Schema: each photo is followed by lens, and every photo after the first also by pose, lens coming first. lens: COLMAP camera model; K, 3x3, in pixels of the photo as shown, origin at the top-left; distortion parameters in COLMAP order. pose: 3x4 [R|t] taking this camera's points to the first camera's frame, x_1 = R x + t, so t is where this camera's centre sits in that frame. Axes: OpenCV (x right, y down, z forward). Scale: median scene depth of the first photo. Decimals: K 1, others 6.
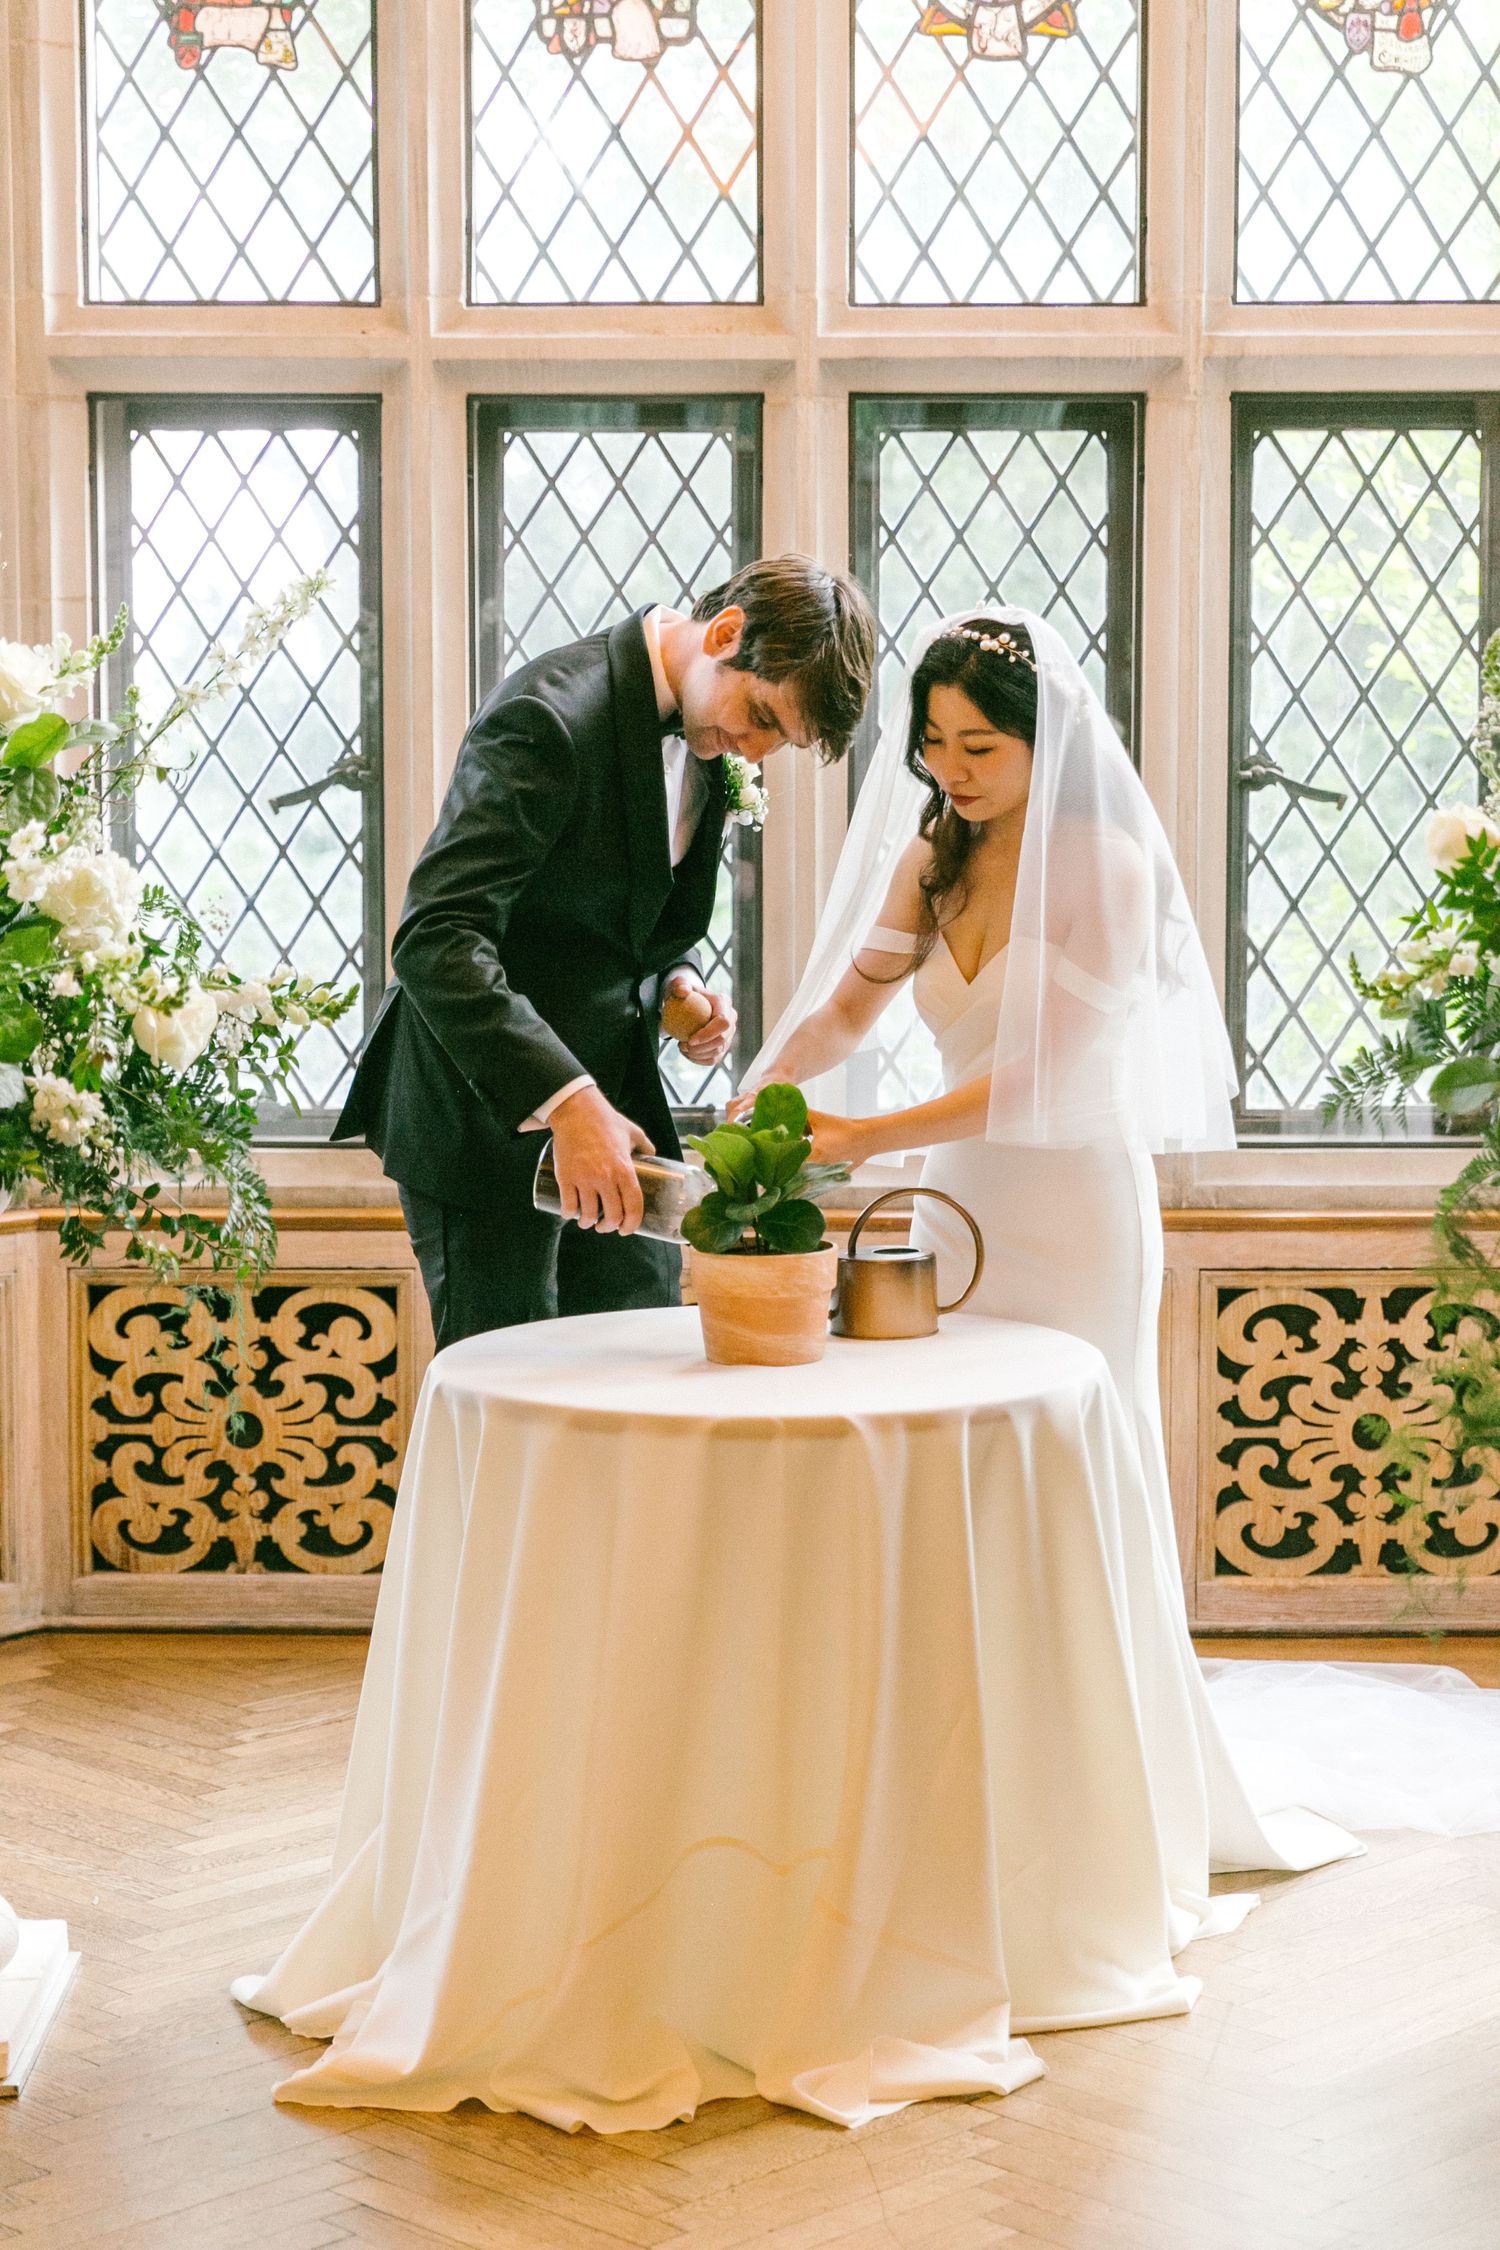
lens RADIAL K [[4181.4, 0, 731.9], [0, 4181.4, 1118.8], [0, 0, 1]] dist [-0.034698, 0.000000]
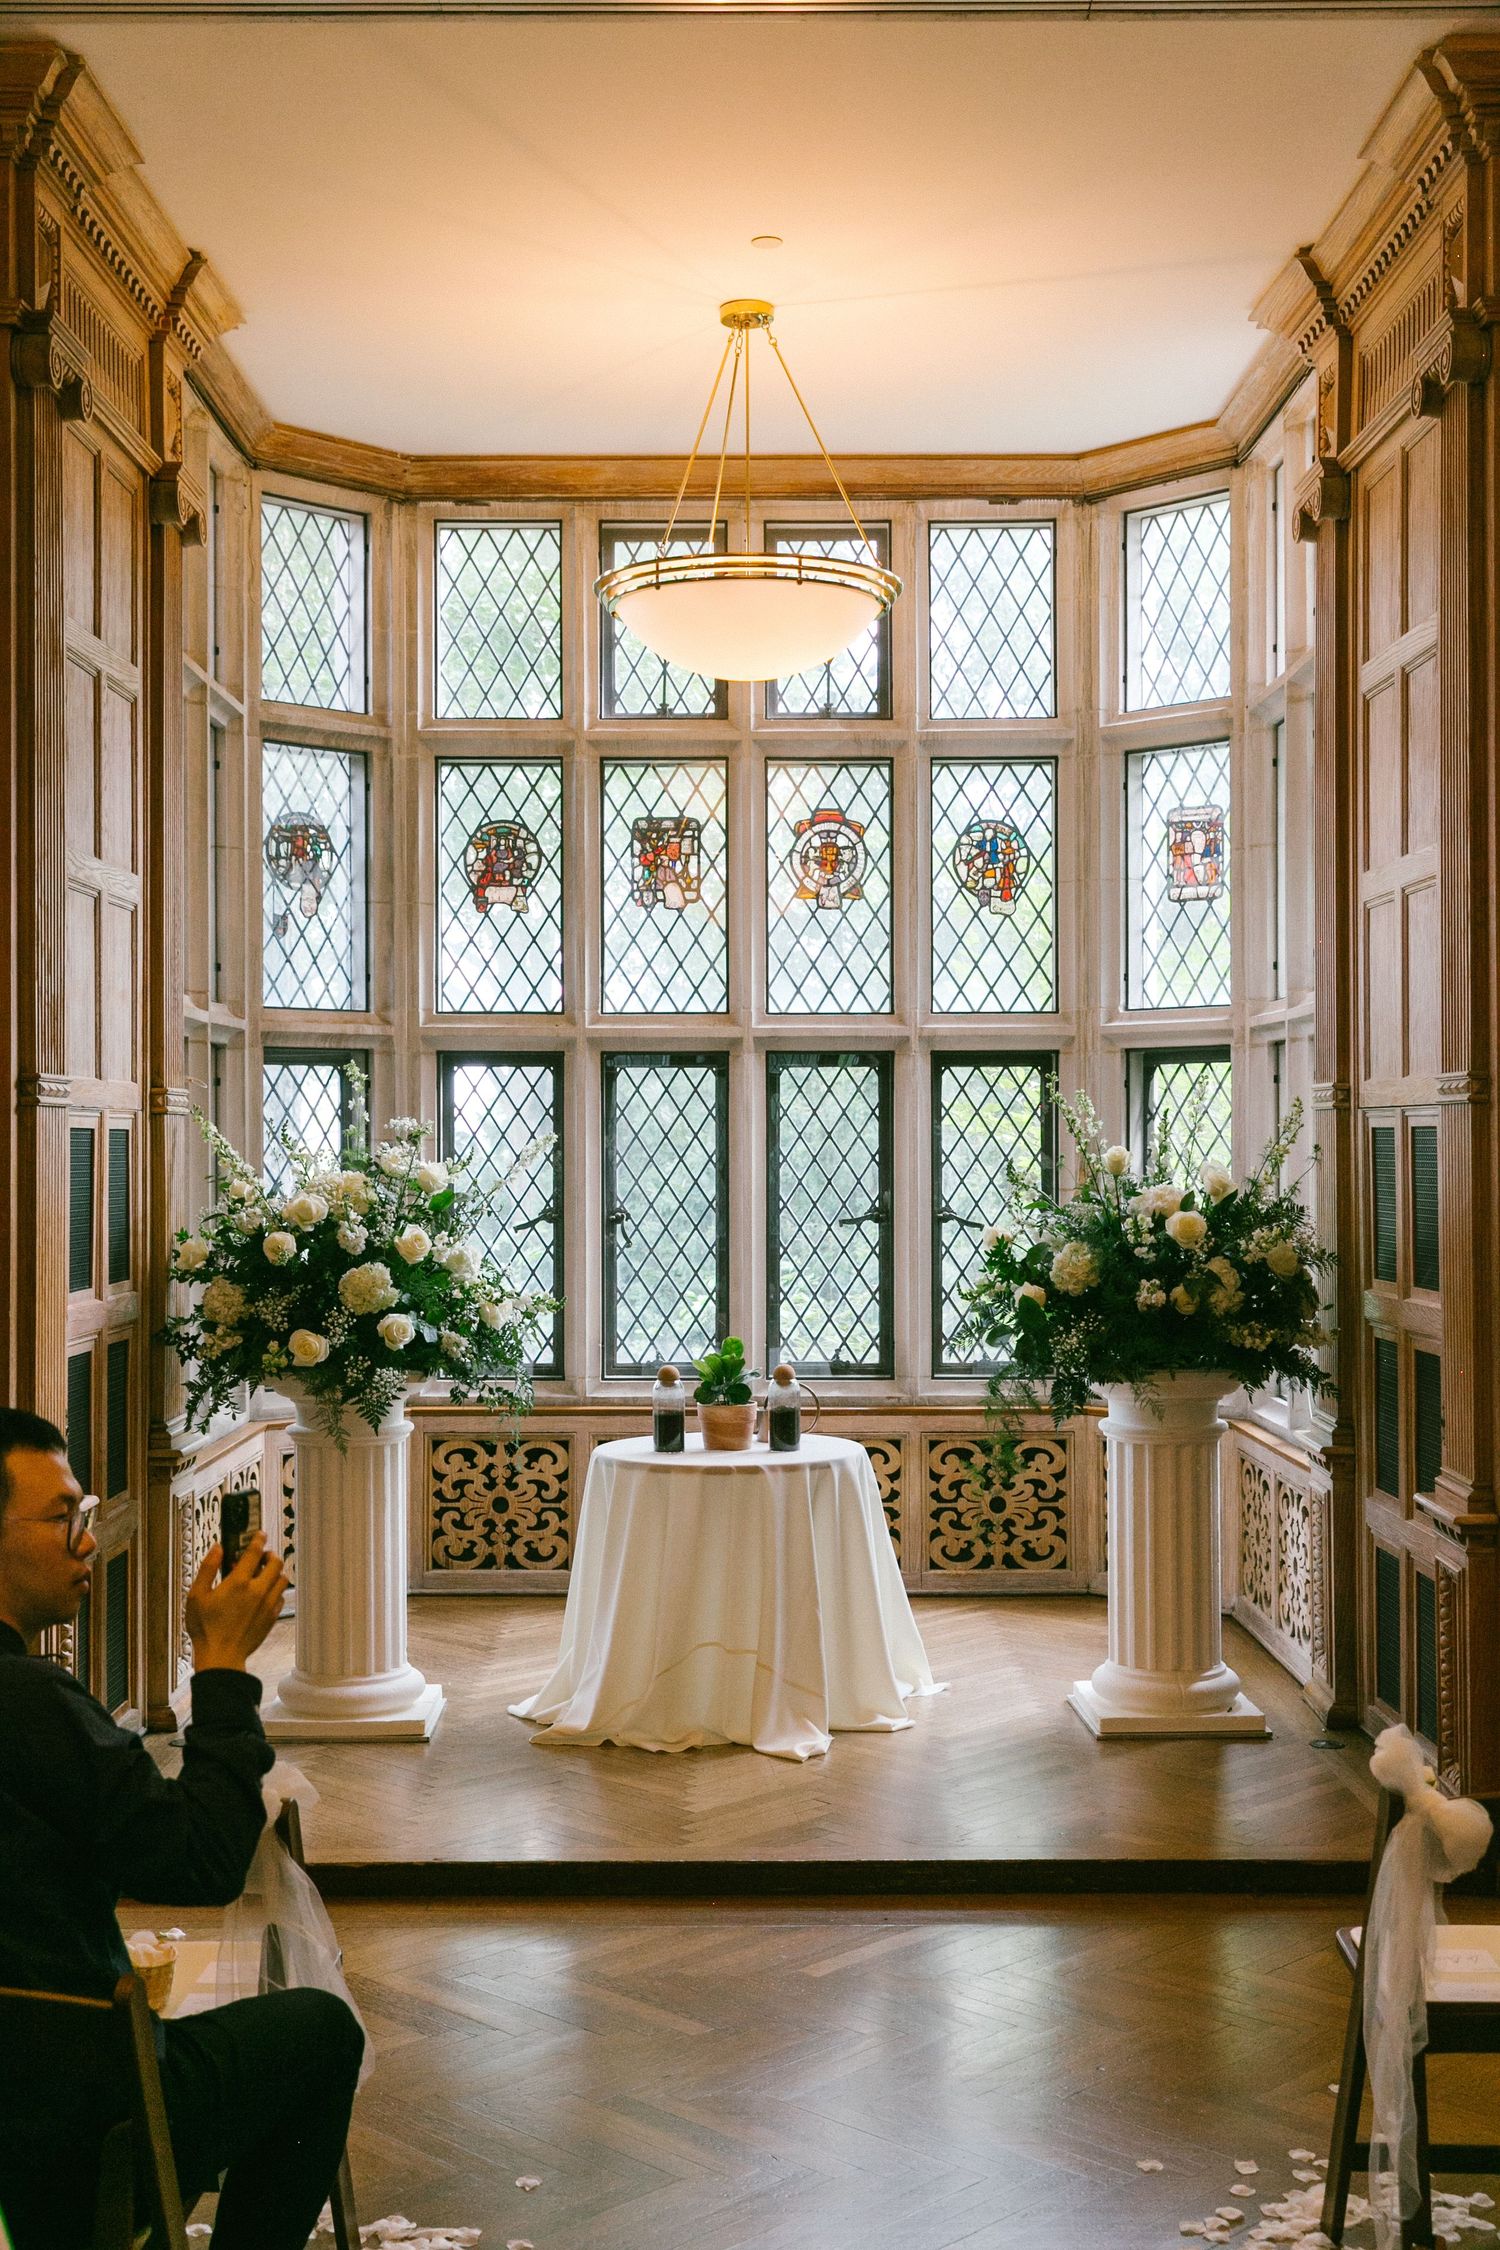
lens RADIAL K [[2502.4, 0, 749.8], [0, 2502.4, 1148.0], [0, 0, 1]] dist [-0.023227, 0.000000]
pose [[0.999935, -0.000950, 0.011339, 0.003204], [0.002215, 0.993694, -0.112104, 0.034805], [-0.011161, 0.112122, 0.993632, -0.370279]]
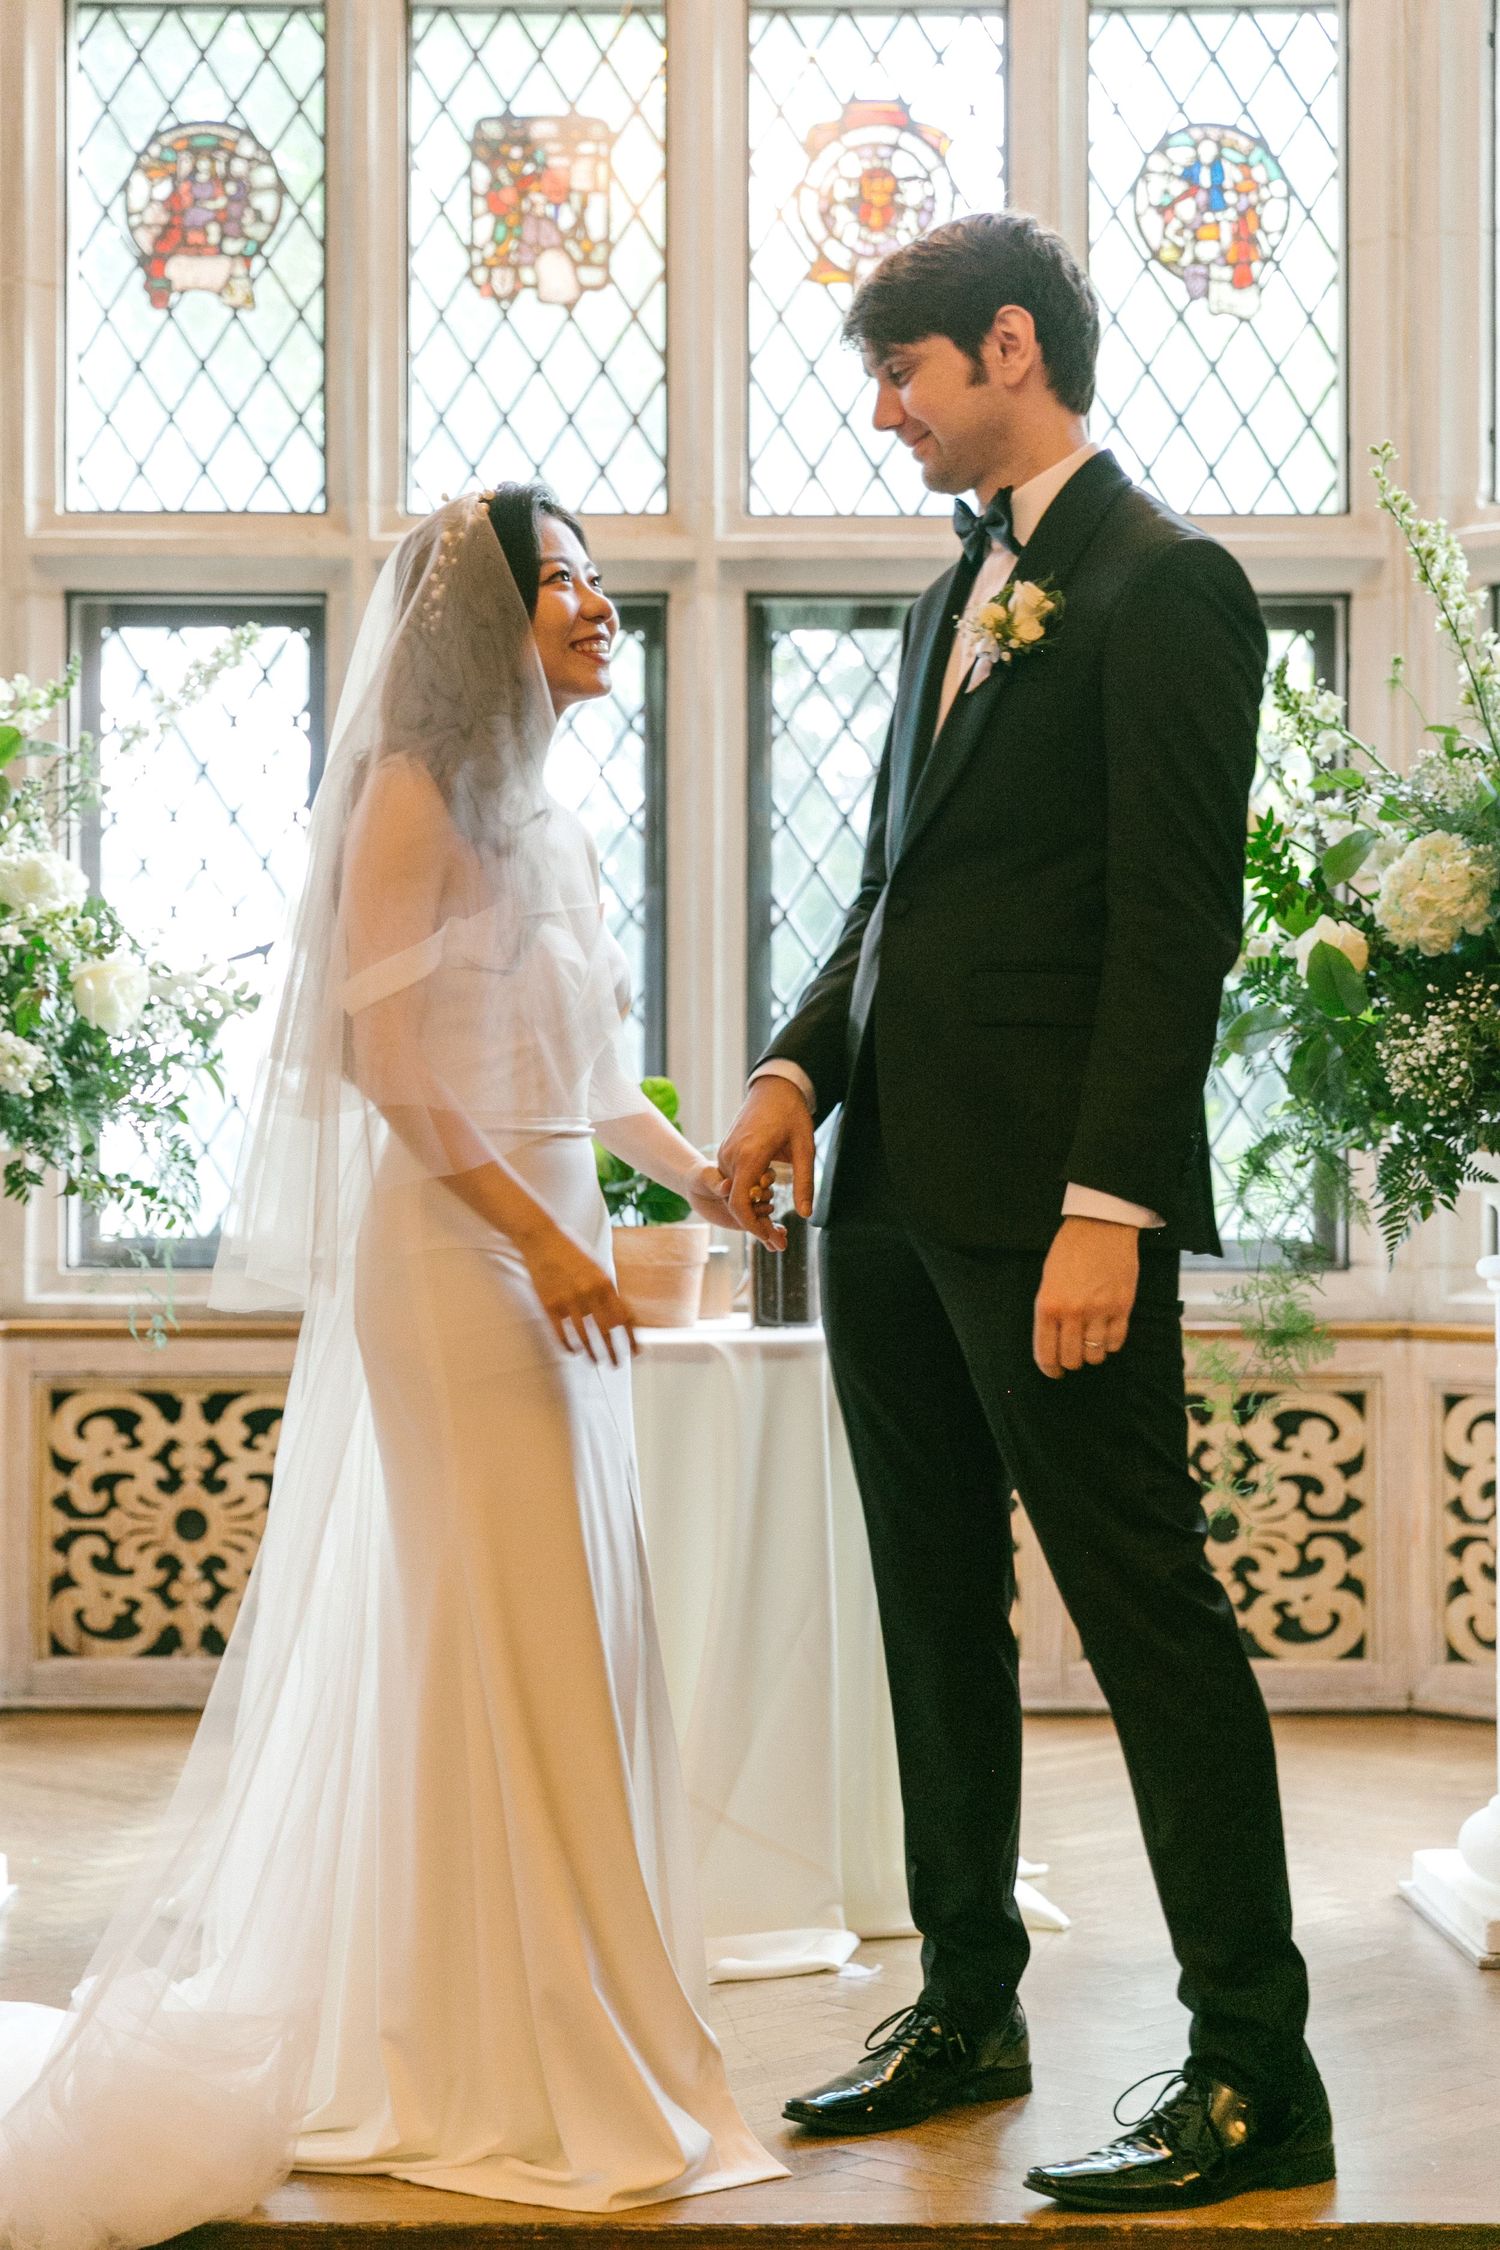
lens RADIAL K [[3945.1, 0, 766.4], [0, 3945.1, 1239.3], [0, 0, 1]] dist [-0.042120, 0.000000]
pose [[0.999913, 0.001297, 0.013095, 0.019955], [0.000004, 0.995099, -0.098879, 0.102637], [-0.013159, 0.098871, 0.995013, -0.033099]]
